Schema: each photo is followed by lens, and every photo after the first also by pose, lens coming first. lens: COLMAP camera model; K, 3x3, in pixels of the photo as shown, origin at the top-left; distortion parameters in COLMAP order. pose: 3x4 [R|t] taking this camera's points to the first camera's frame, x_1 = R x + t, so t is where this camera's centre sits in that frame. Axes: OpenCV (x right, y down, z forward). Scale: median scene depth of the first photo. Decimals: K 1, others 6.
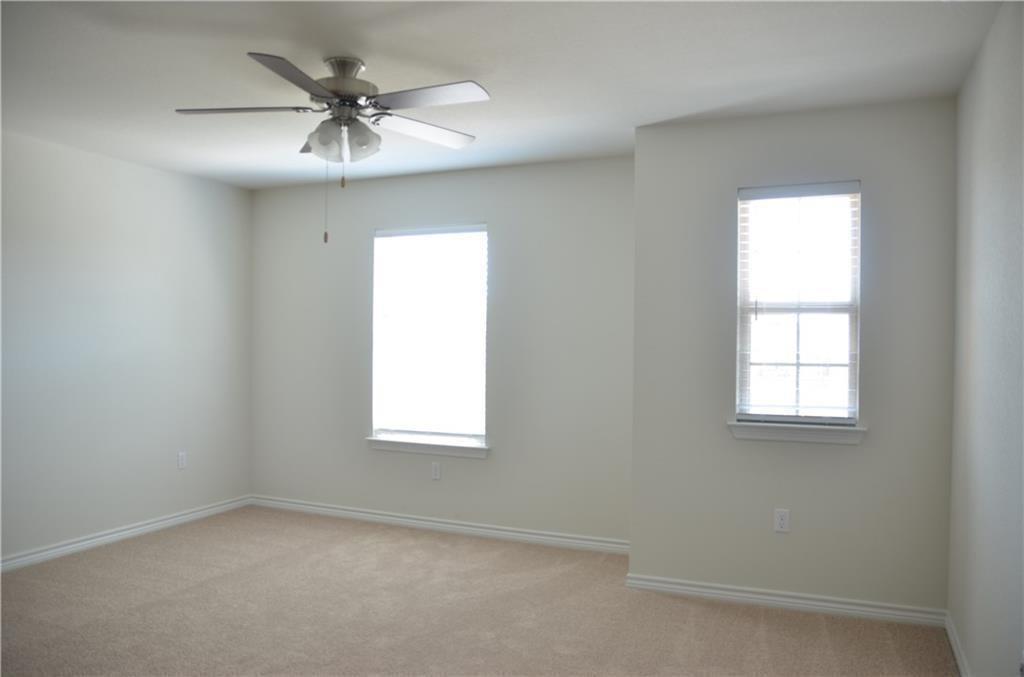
lens RADIAL K [[787.7, 0, 512.2], [0, 787.7, 335.0], [0, 0, 1]] dist [-0.056762, 0.032526]
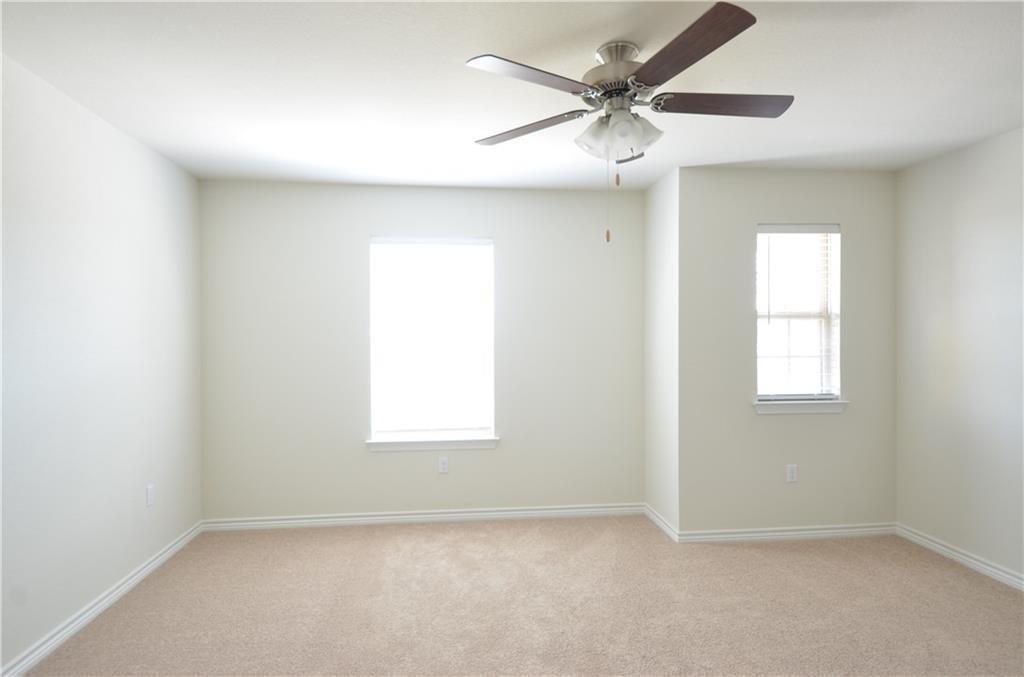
lens RADIAL K [[565.5, 0, 509.2], [0, 565.5, 338.7], [0, 0, 1]] dist [0.034254, -0.005422]
pose [[0.863080, -0.014594, 0.504856, -0.519685], [0.011435, 0.999891, 0.009354, -0.007995], [-0.504937, -0.002301, 0.863153, 0.363092]]
